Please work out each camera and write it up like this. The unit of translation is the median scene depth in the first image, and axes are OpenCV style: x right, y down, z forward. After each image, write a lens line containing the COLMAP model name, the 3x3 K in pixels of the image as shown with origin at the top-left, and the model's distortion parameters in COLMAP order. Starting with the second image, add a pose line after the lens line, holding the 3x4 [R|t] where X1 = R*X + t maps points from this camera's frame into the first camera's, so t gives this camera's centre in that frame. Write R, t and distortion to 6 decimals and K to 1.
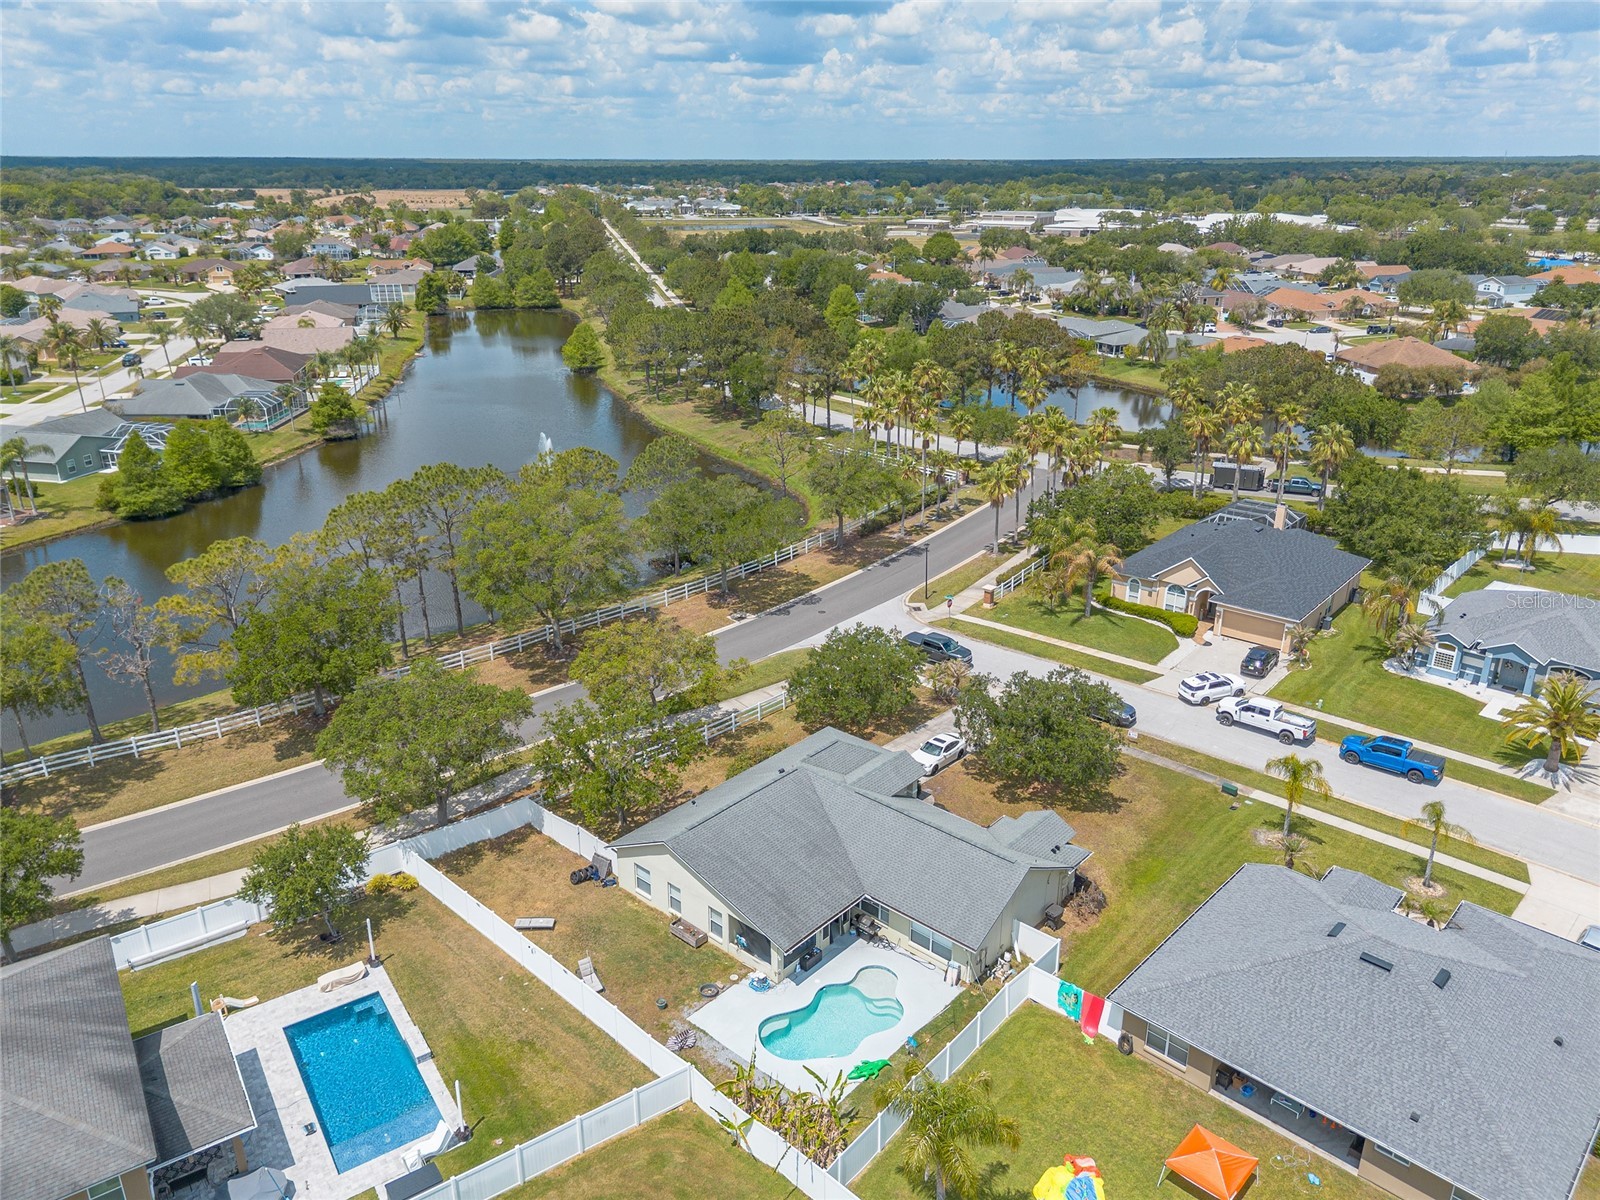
lens RADIAL K [[1138.8, 0, 798.5], [0, 1138.8, 599.4], [0, 0, 1]] dist [0.059217, -0.049846]
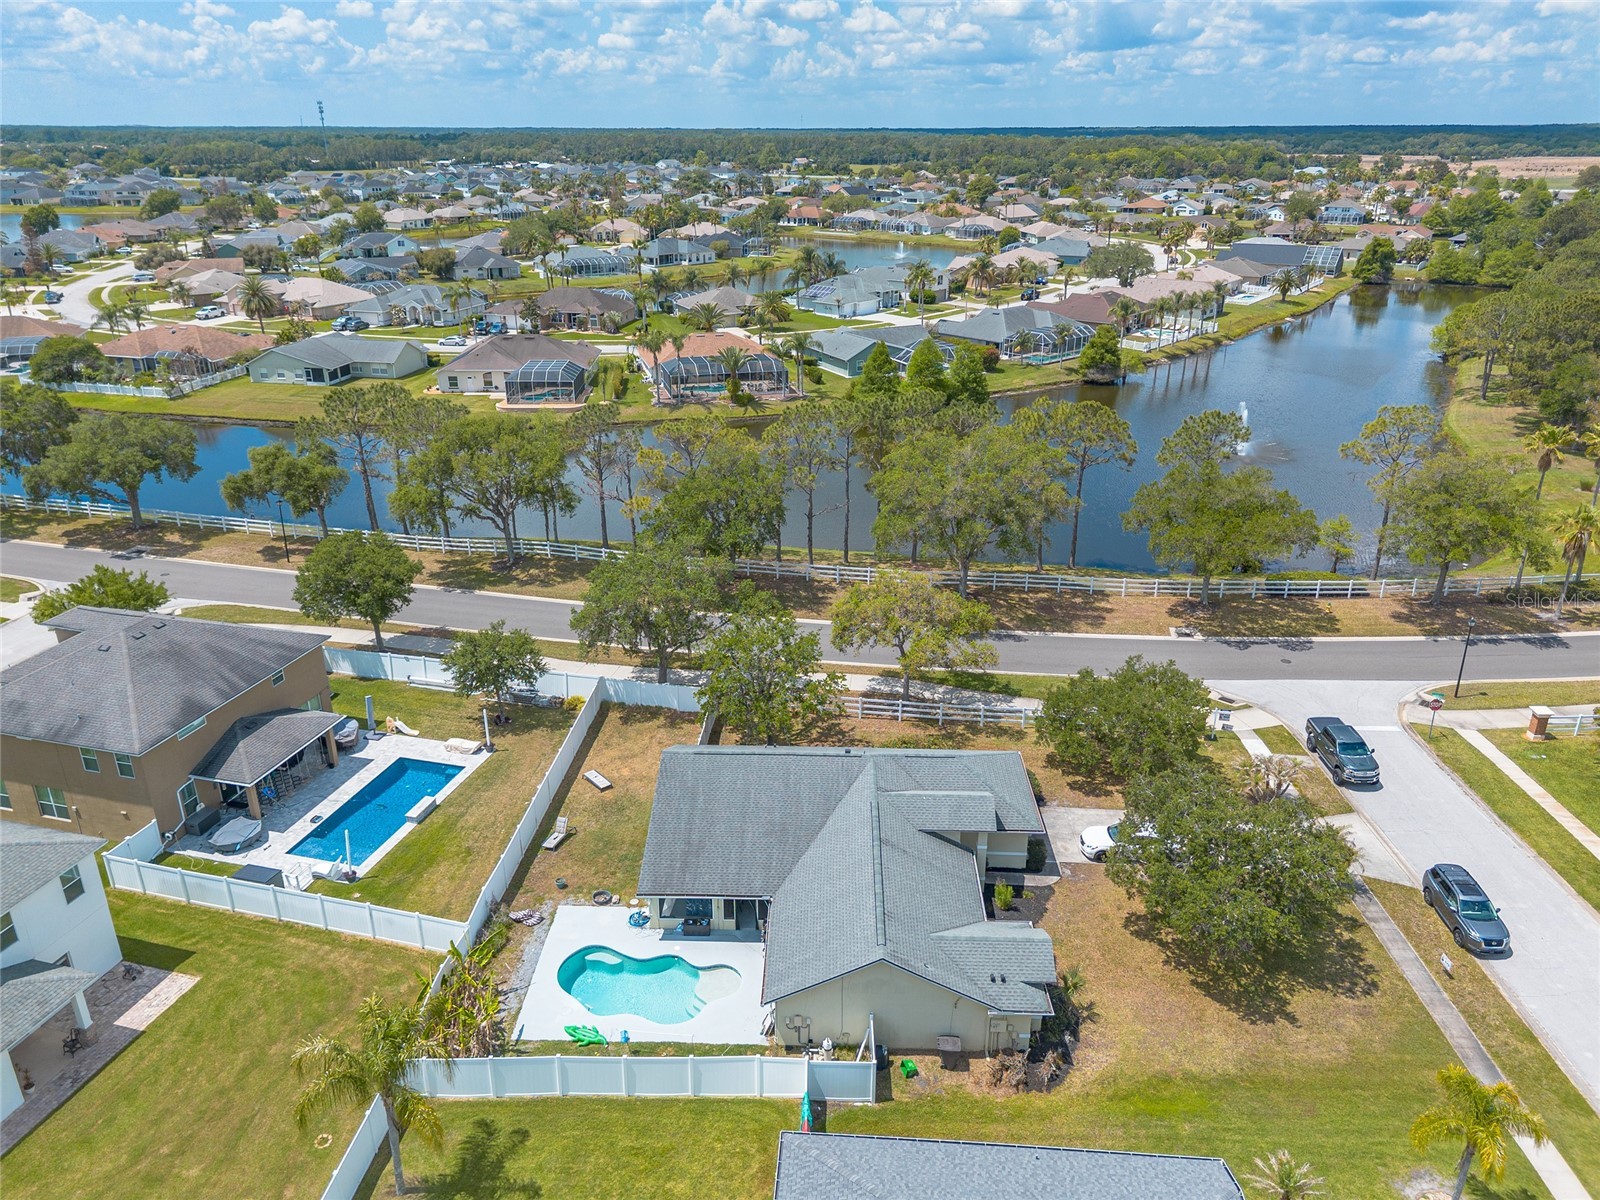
lens RADIAL K [[1138.8, 0, 799.4], [0, 1138.8, 593.2], [0, 0, 1]] dist [0.059217, -0.049846]
pose [[0.640941, 0.288054, -0.711491, 0.370644], [-0.274651, 0.951611, 0.137852, -0.052321], [0.716772, 0.107057, 0.689041, 0.230092]]
